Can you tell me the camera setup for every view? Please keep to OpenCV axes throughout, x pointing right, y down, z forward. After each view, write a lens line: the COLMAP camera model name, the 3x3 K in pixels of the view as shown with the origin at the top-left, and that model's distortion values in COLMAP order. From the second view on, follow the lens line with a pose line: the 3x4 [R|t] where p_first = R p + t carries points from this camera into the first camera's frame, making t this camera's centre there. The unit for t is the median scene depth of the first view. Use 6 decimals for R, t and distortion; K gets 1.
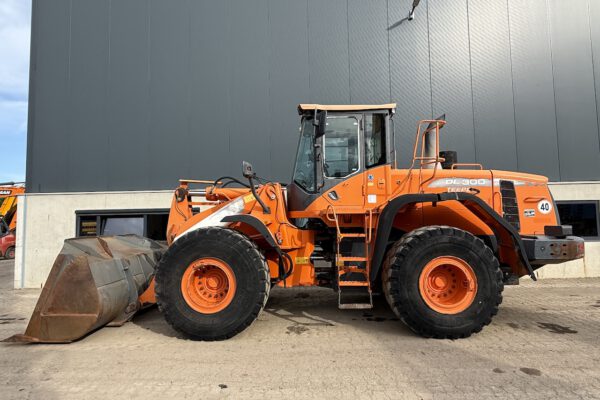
lens RADIAL K [[335.3, 0, 297.8], [0, 335.3, 197.8], [0, 0, 1]] dist [-0.001521, 0.006666]
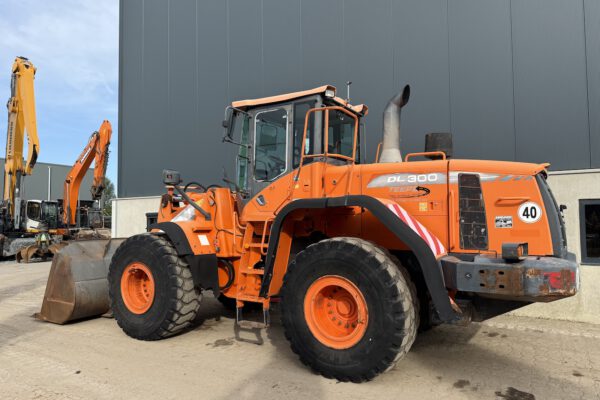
lens RADIAL K [[424.4, 0, 294.9], [0, 424.4, 195.1], [0, 0, 1]] dist [0.038099, -0.042879]
pose [[0.864196, -0.023495, -0.502606, 0.838822], [0.029966, 0.999539, 0.004798, -0.025845], [0.502262, -0.019208, 0.864502, 0.075035]]
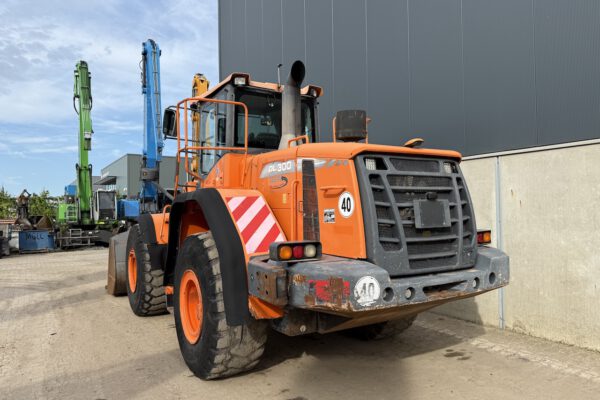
lens RADIAL K [[424.4, 0, 294.7], [0, 424.4, 187.1], [0, 0, 1]] dist [0.038099, -0.042879]
pose [[0.540823, -0.037954, -0.840280, 1.375794], [0.065899, 0.997823, -0.002655, -0.003711], [0.838551, -0.053937, 0.542146, 0.638699]]
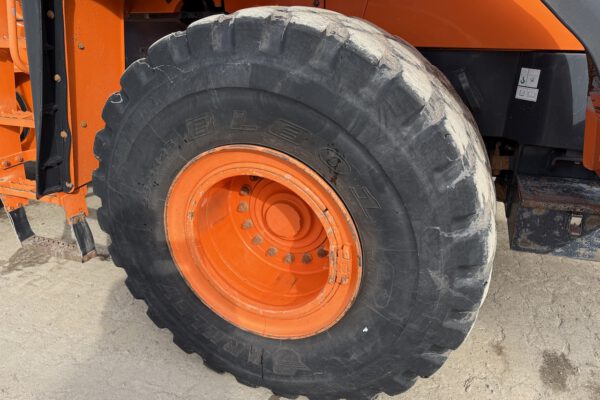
lens RADIAL K [[424.4, 0, 299.9], [0, 424.4, 200.0], [0, 0, 1]] dist [0.038099, -0.042879]
pose [[0.945543, 0.129552, -0.298605, 0.546985], [0.024652, 0.886243, 0.462564, 0.065643], [0.324563, -0.444735, 0.834787, 0.709544]]
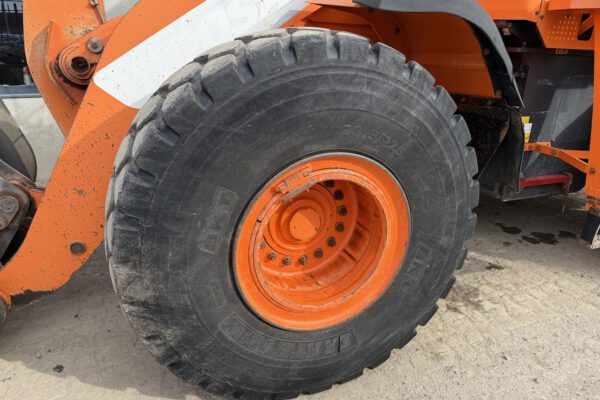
lens RADIAL K [[424.4, 0, 299.4], [0, 424.4, 198.9], [0, 0, 1]] dist [0.038099, -0.042879]
pose [[0.919075, -0.100809, 0.380972, -0.412072], [-0.060104, 0.919561, 0.388322, 0.079269], [-0.389473, -0.379795, 0.839086, 0.696887]]
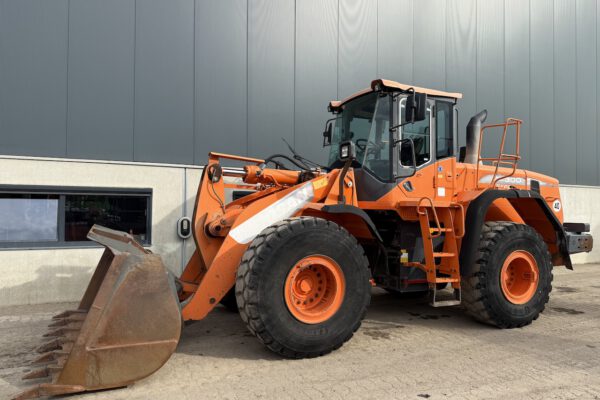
lens RADIAL K [[424.4, 0, 299.3], [0, 424.4, 198.1], [0, 0, 1]] dist [0.038099, -0.042879]
pose [[0.898098, 0.040198, 0.437954, -0.741058], [-0.057598, 0.997988, 0.026513, 0.013590], [-0.436007, -0.049036, 0.898607, 0.096962]]
